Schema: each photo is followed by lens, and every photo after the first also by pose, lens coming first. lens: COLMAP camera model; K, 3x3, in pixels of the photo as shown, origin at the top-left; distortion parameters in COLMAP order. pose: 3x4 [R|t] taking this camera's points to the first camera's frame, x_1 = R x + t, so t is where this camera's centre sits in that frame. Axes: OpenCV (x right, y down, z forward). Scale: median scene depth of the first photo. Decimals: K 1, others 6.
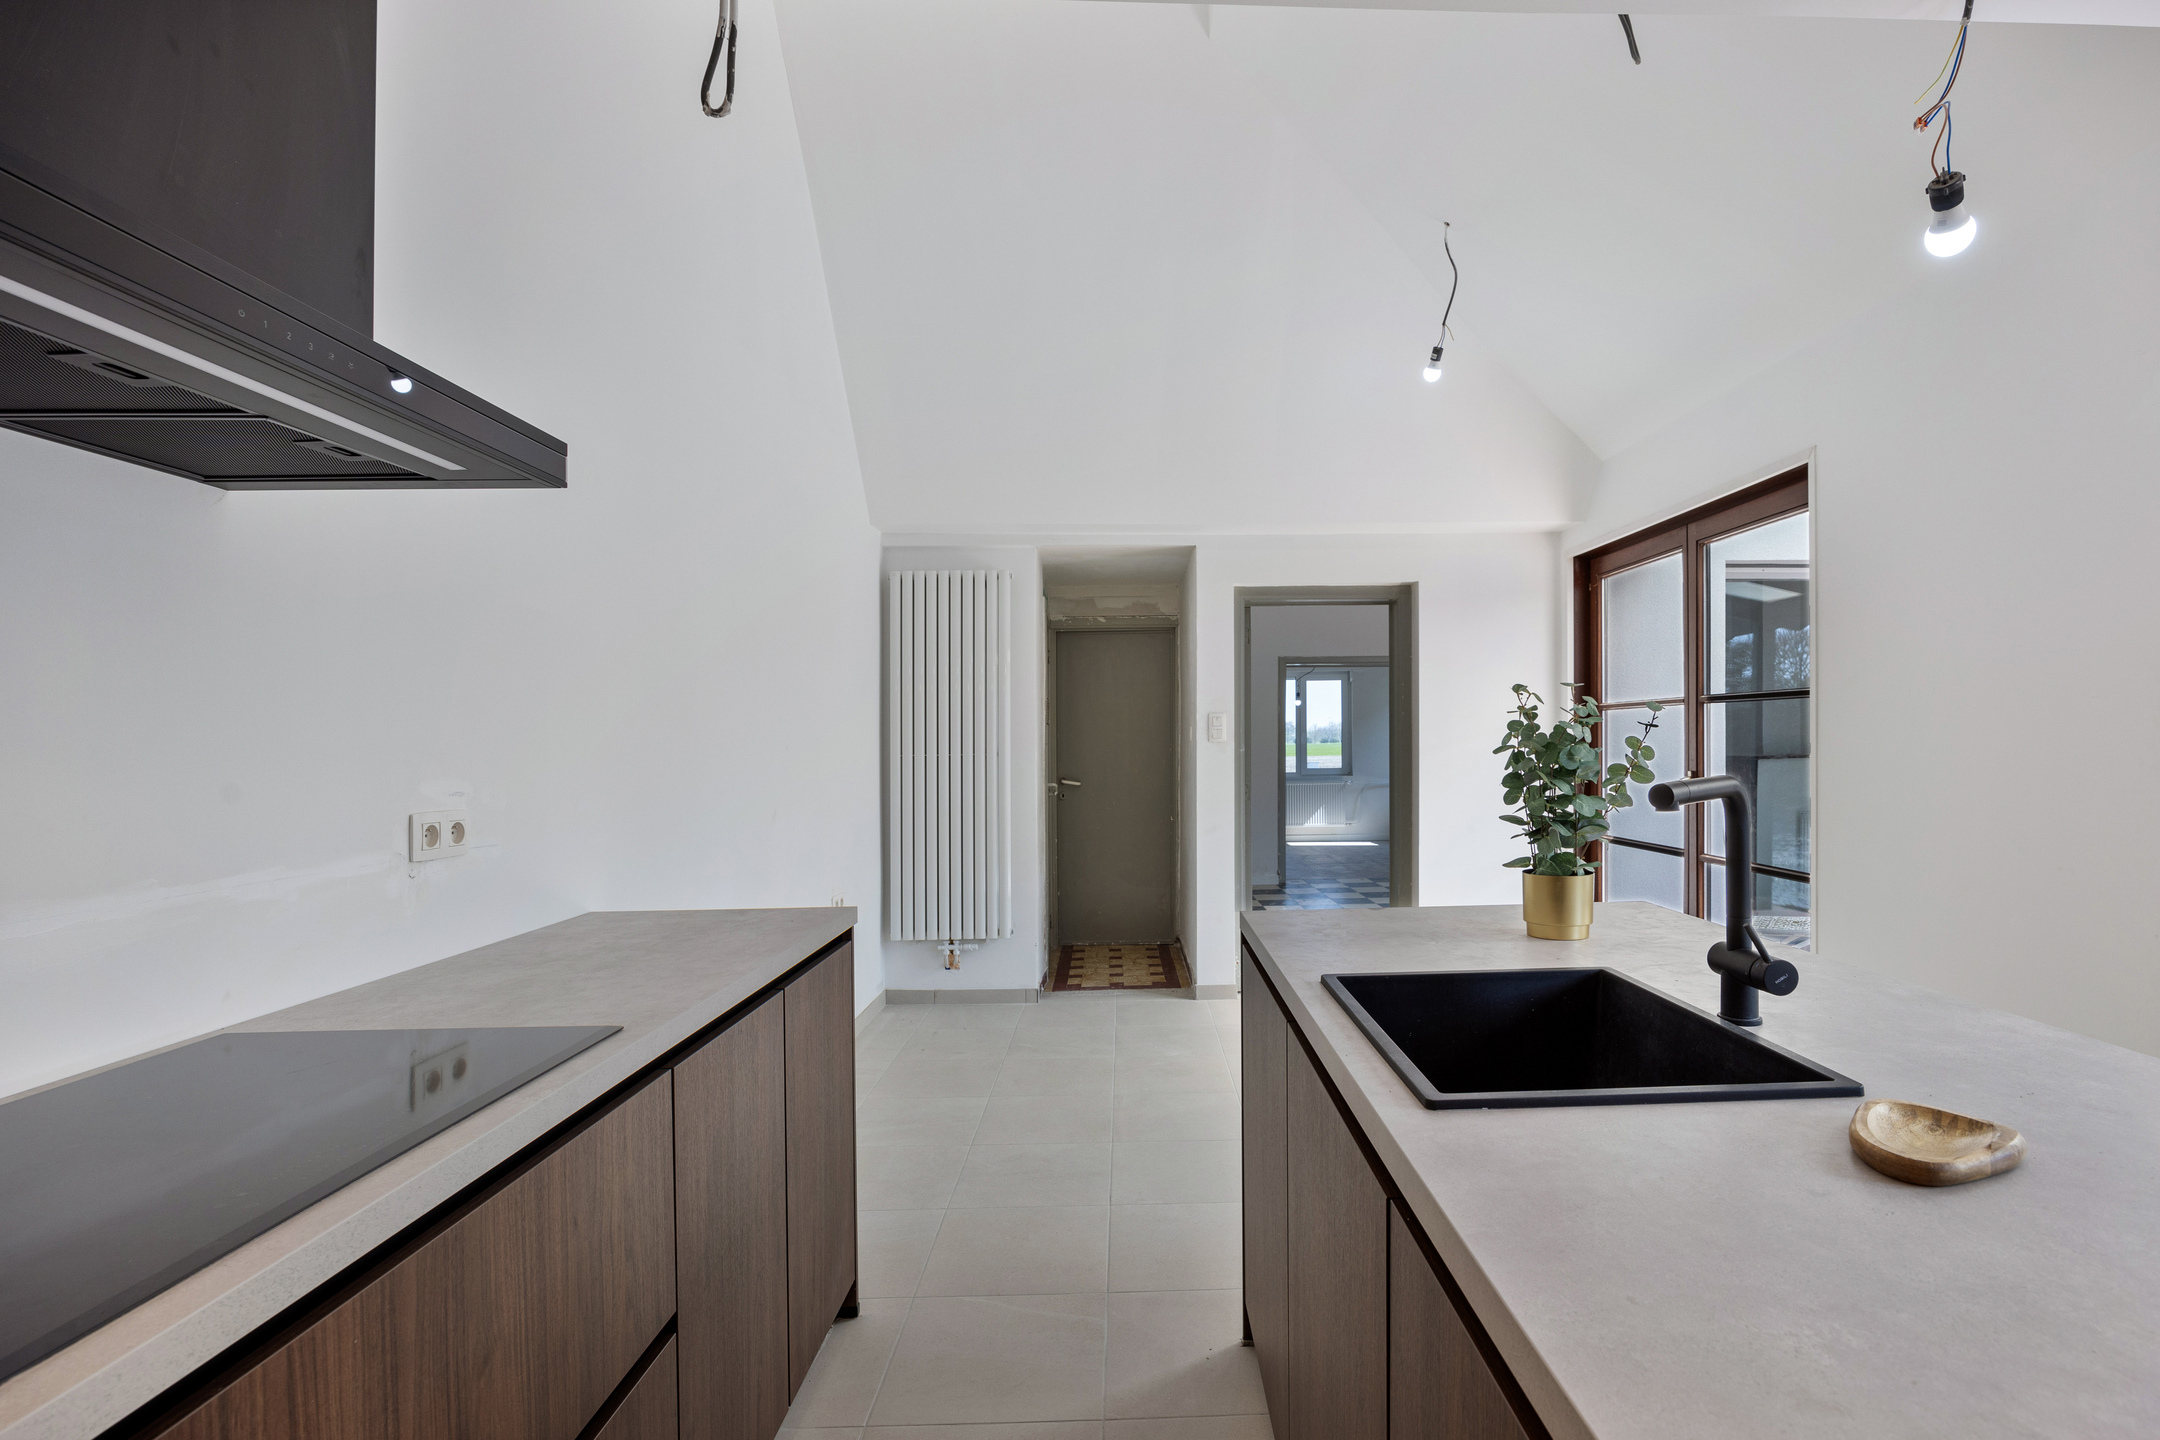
lens RADIAL K [[1039.4, 0, 1083.6], [0, 1039.4, 734.6], [0, 0, 1]] dist [-0.001588, -0.000124]
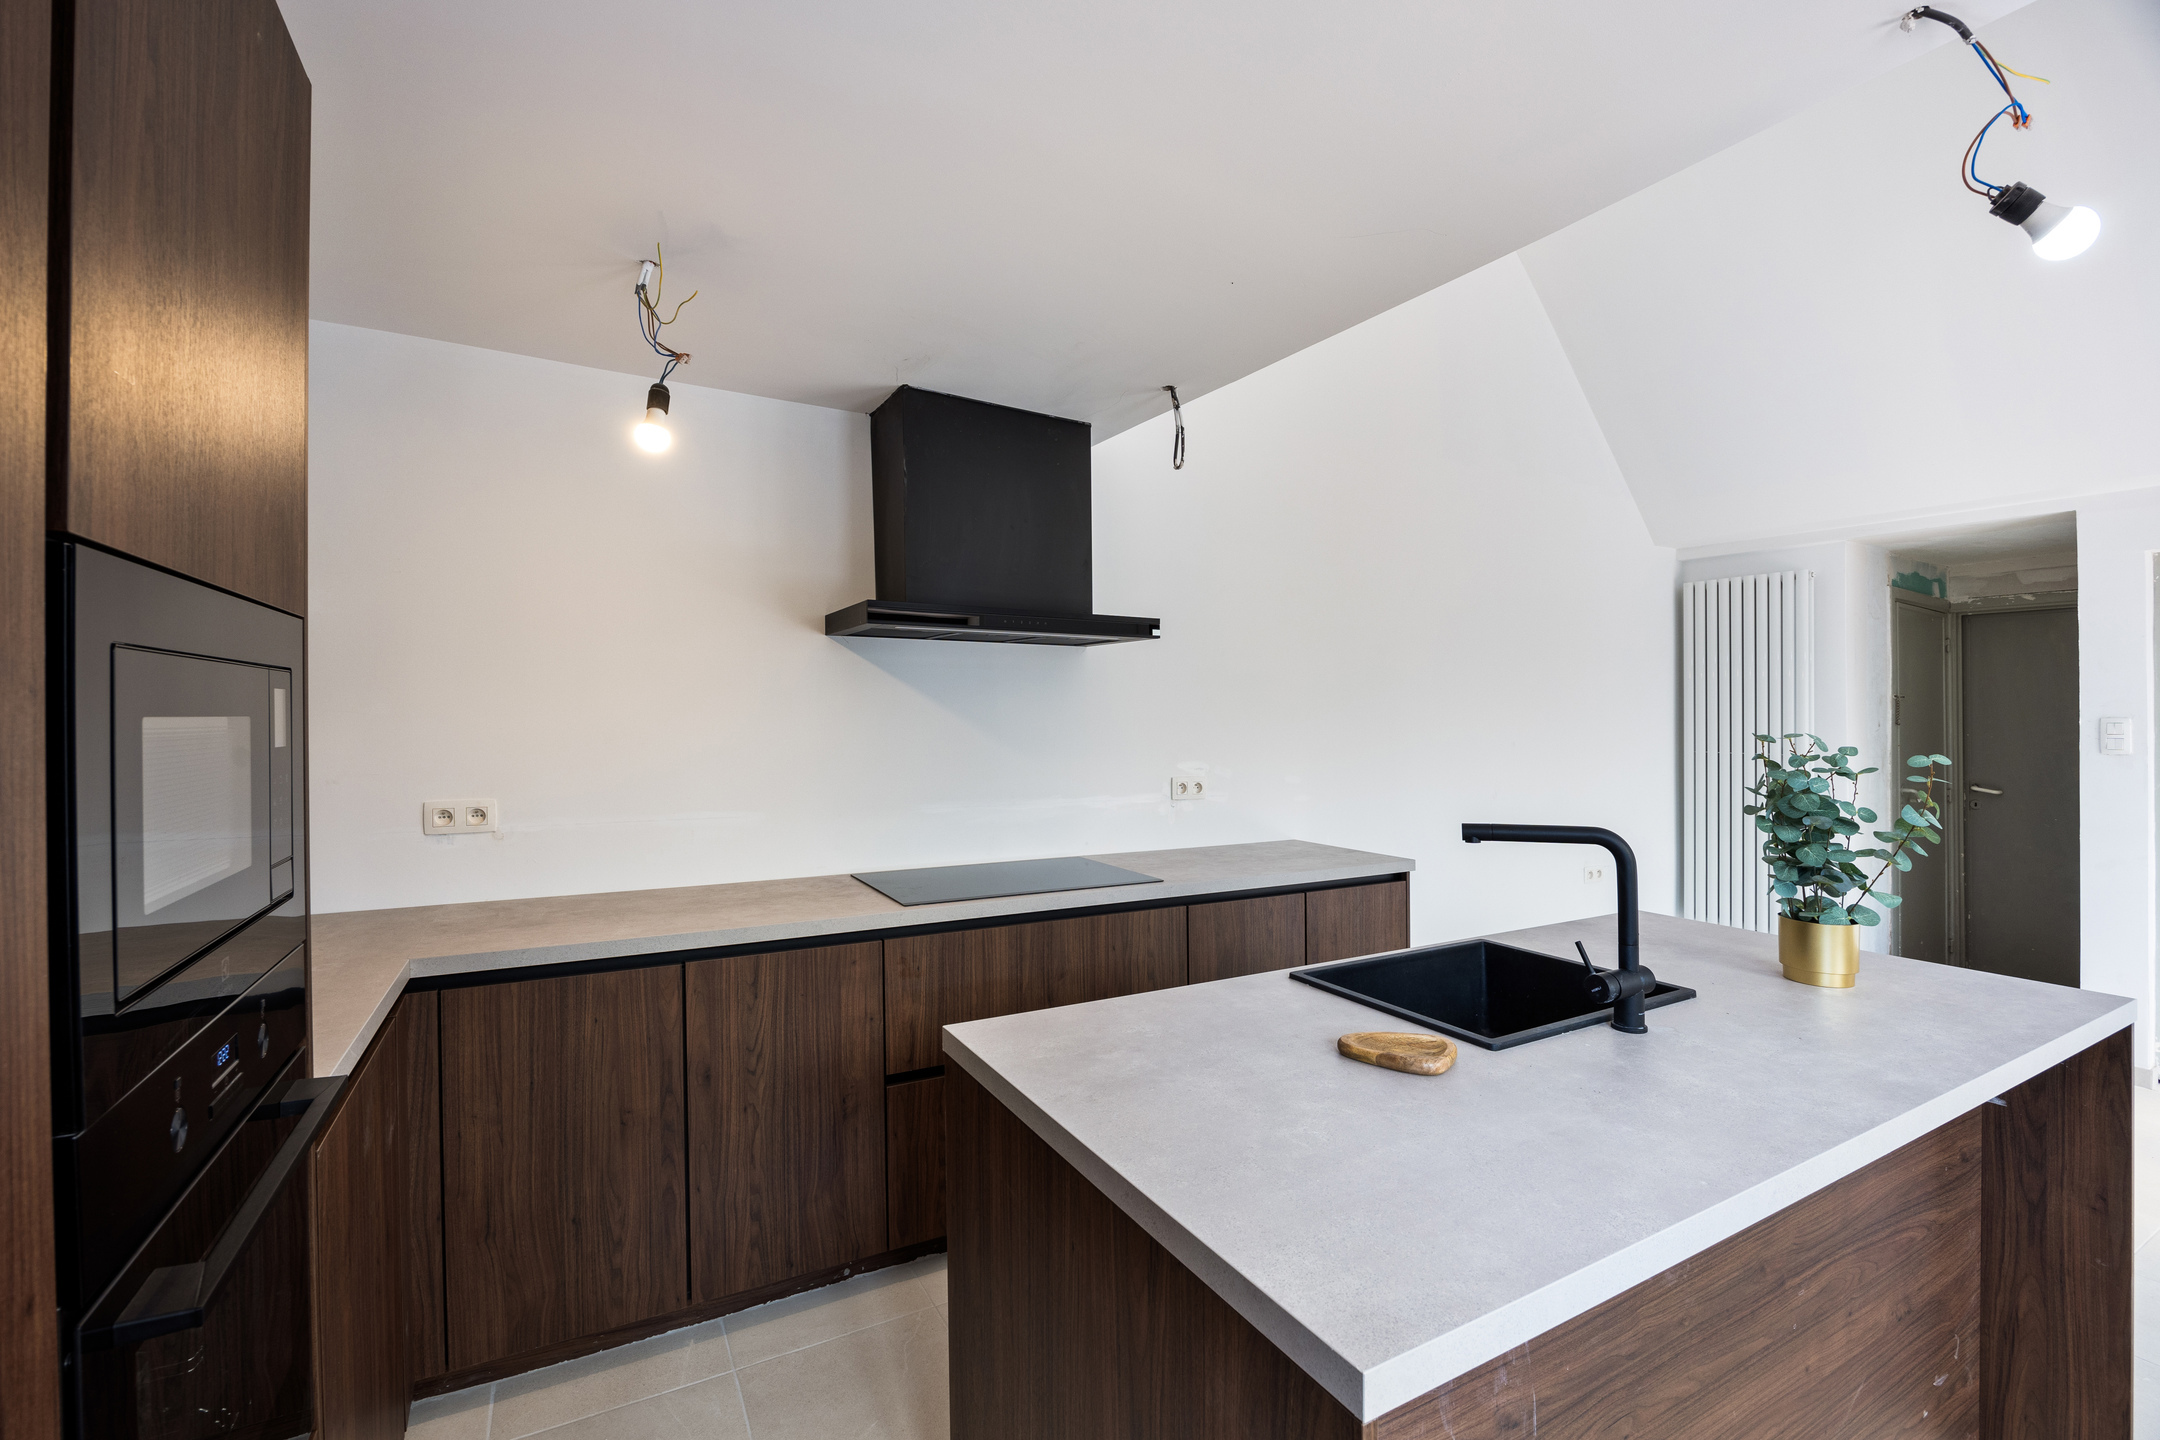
lens RADIAL K [[931.5, 0, 1076.4], [0, 931.5, 707.6], [0, 0, 1]] dist [0.003894, 0.000826]
pose [[0.473502, 0.009967, -0.880736, 0.406364], [-0.001194, 0.999942, 0.010675, -0.037297], [0.880792, -0.004003, 0.473487, -0.036535]]
